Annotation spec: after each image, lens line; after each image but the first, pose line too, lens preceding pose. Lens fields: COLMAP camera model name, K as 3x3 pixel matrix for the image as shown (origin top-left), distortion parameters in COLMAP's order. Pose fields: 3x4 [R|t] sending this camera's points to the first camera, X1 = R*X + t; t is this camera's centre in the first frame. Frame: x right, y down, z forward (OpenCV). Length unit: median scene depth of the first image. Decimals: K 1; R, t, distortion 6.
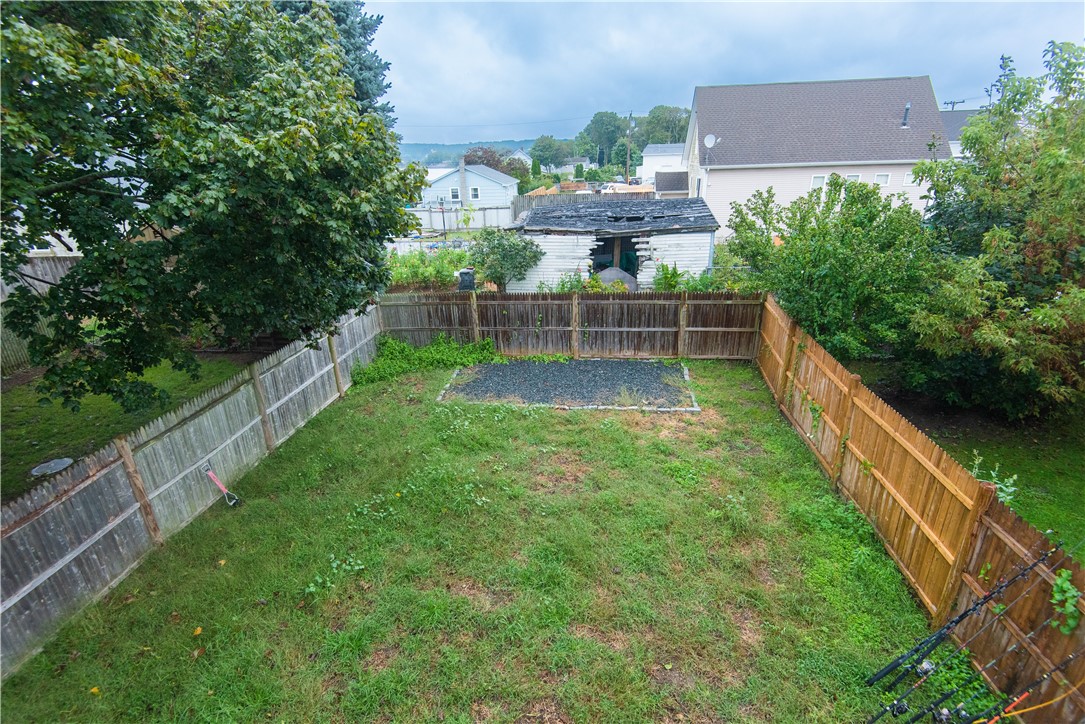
lens RADIAL K [[531.5, 0, 542.5], [0, 531.5, 362.0], [0, 0, 1]] dist [0.039637, -0.034133]
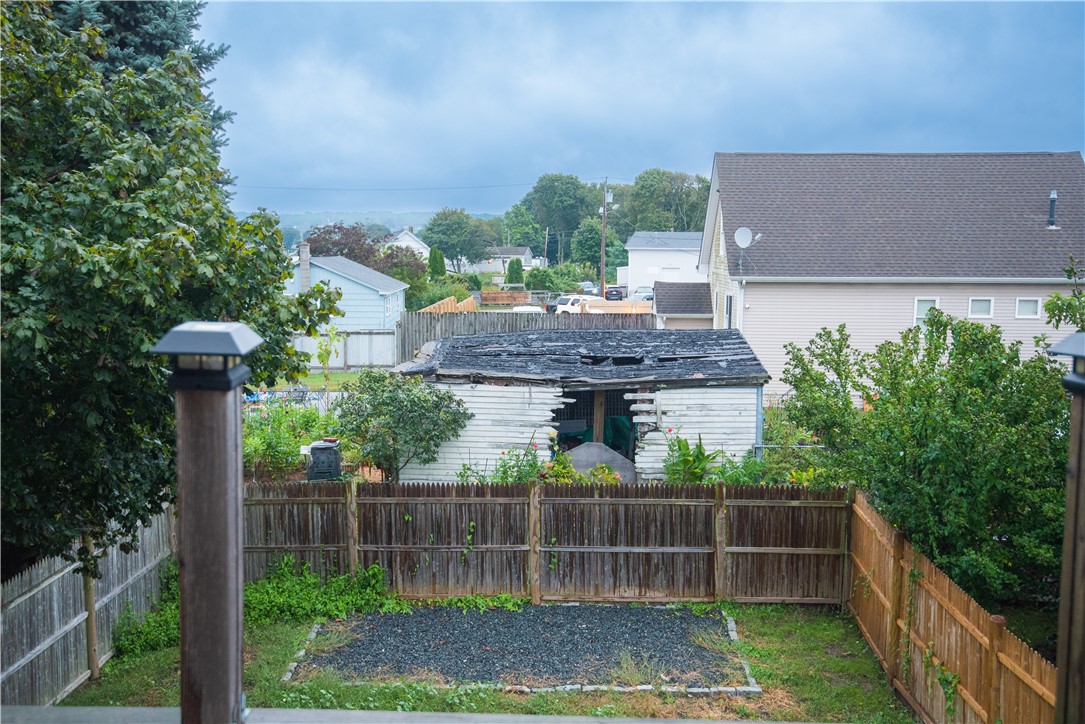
lens RADIAL K [[1034.1, 0, 528.5], [0, 1034.1, 320.7], [0, 0, 1]] dist [0.041605, -0.021426]
pose [[0.996318, 0.025543, 0.081835, -0.044868], [-0.000805, 0.957324, -0.289014, 0.026884], [-0.085725, 0.287884, 0.953821, -0.131901]]
